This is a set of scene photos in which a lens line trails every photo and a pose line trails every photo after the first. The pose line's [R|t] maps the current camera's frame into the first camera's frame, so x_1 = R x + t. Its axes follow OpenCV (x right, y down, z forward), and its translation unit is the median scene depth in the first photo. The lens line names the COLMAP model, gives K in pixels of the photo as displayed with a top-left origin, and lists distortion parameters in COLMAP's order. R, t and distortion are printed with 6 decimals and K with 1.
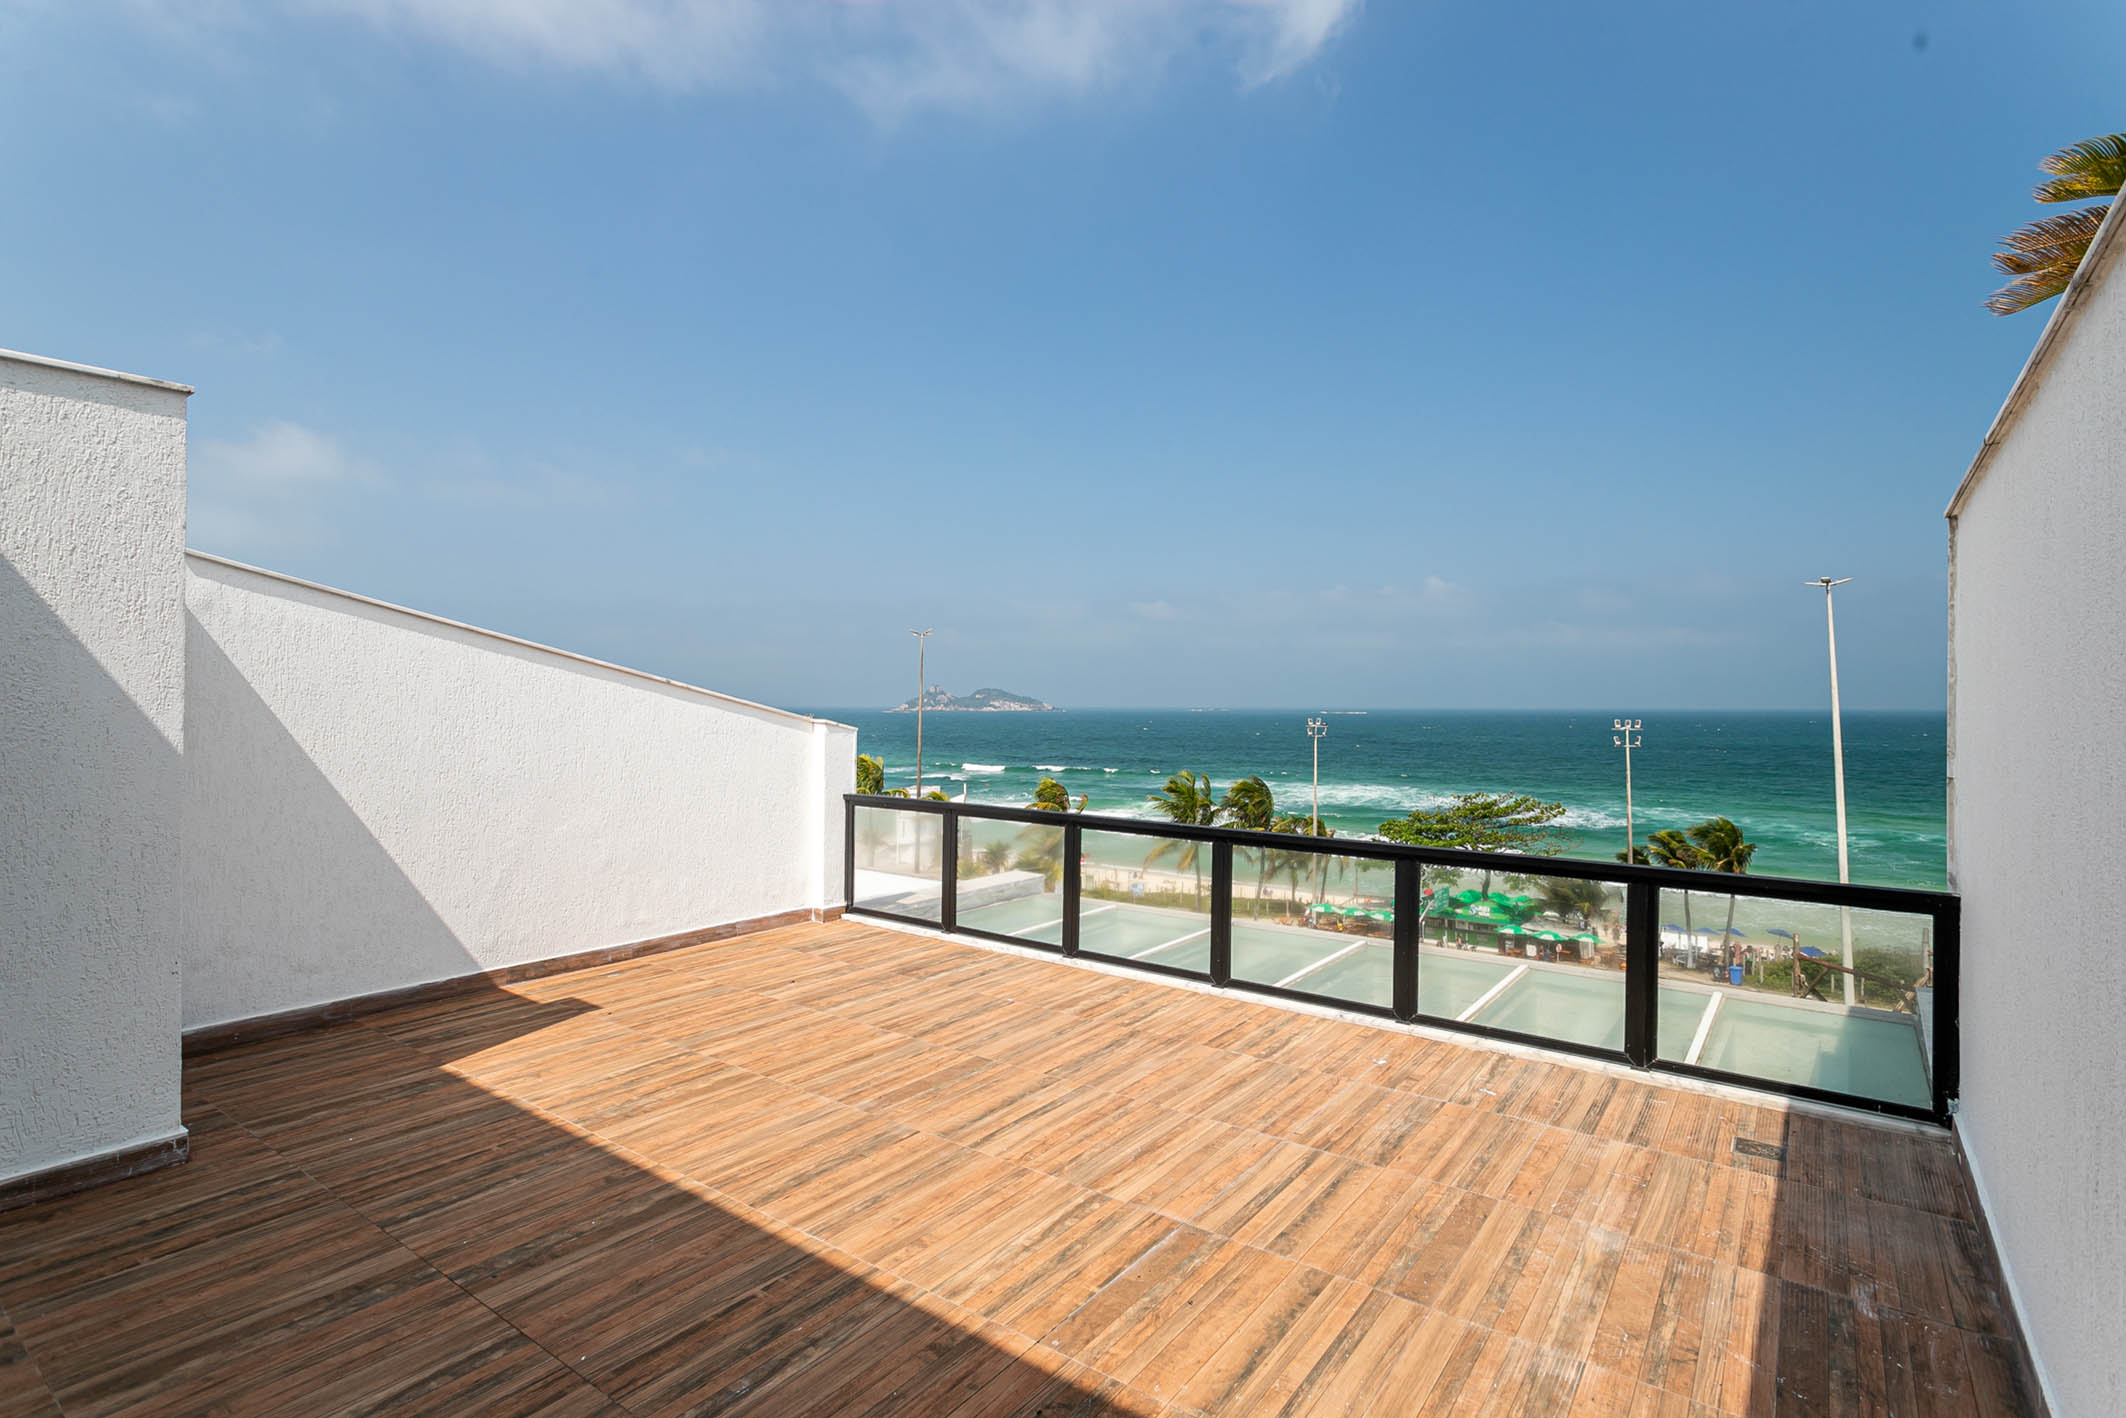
lens RADIAL K [[1018.9, 0, 1063.0], [0, 1018.9, 709.0], [0, 0, 1]] dist [0.007235, 0.000446]
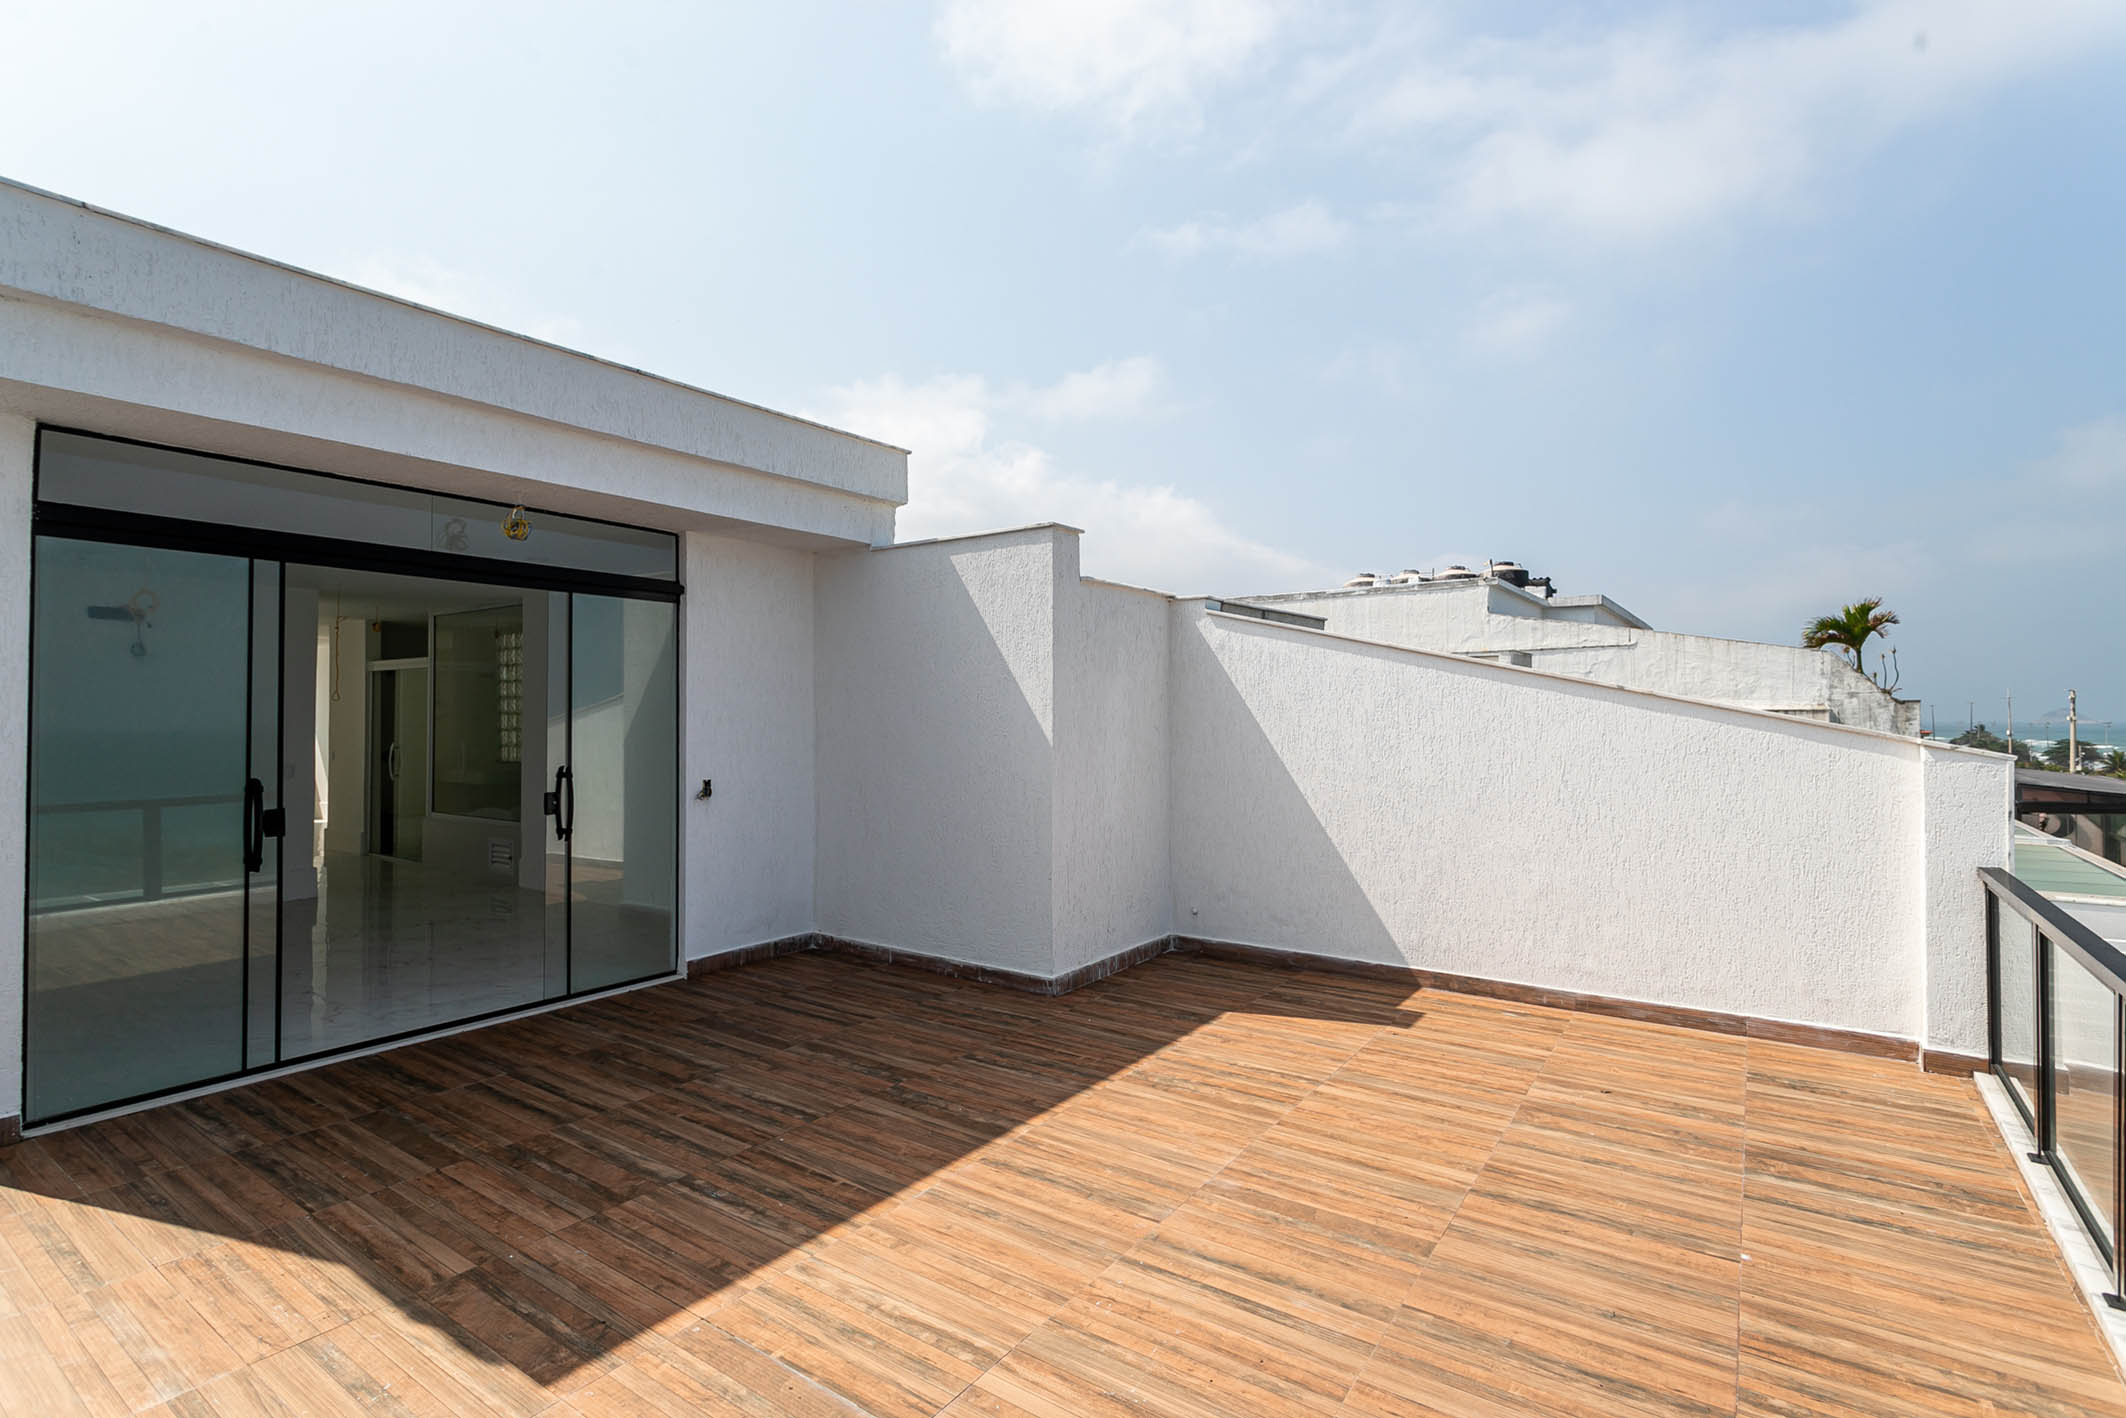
lens RADIAL K [[1002.8, 0, 1063.0], [0, 1002.8, 709.0], [0, 0, 1]] dist [0.002322, 0.000227]
pose [[0.025129, -0.011374, -0.999620, 0.605069], [-0.003838, 0.999927, -0.011474, 0.002468], [0.999677, 0.004125, 0.025083, 0.794015]]
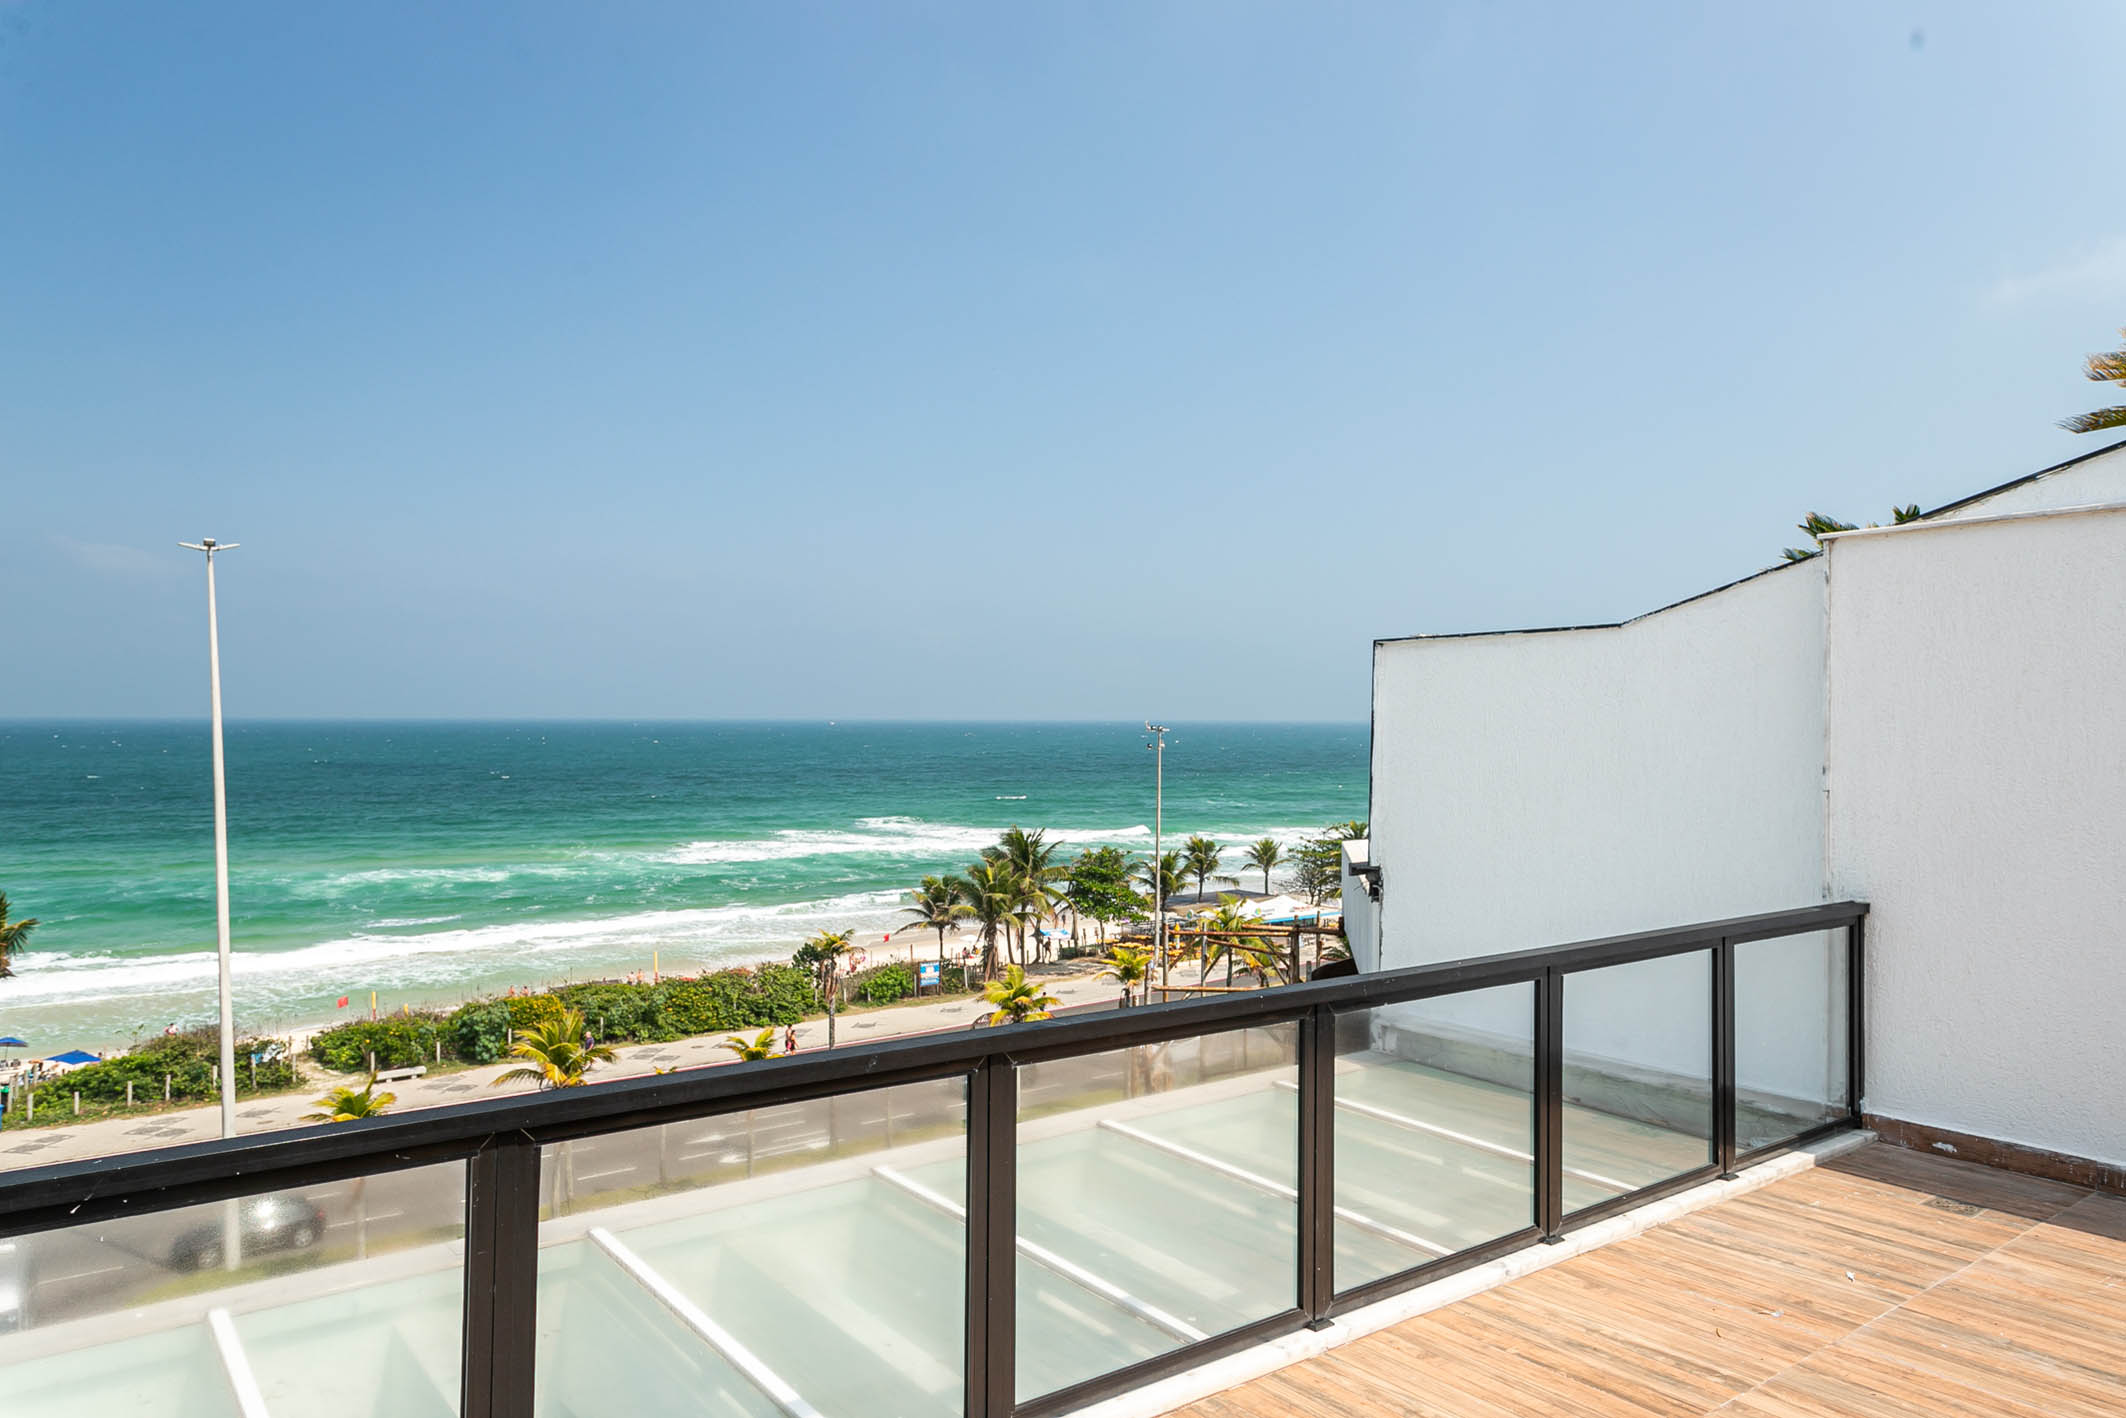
lens RADIAL K [[1425.3, 0, 1055.8], [0, 1425.3, 711.3], [0, 0, 1]] dist [0.003166, -0.000293]
pose [[0.275989, 0.001709, 0.961159, -0.665816], [0.001888, 0.999996, -0.002320, -0.009994], [-0.961159, 0.002455, 0.275985, 1.223450]]
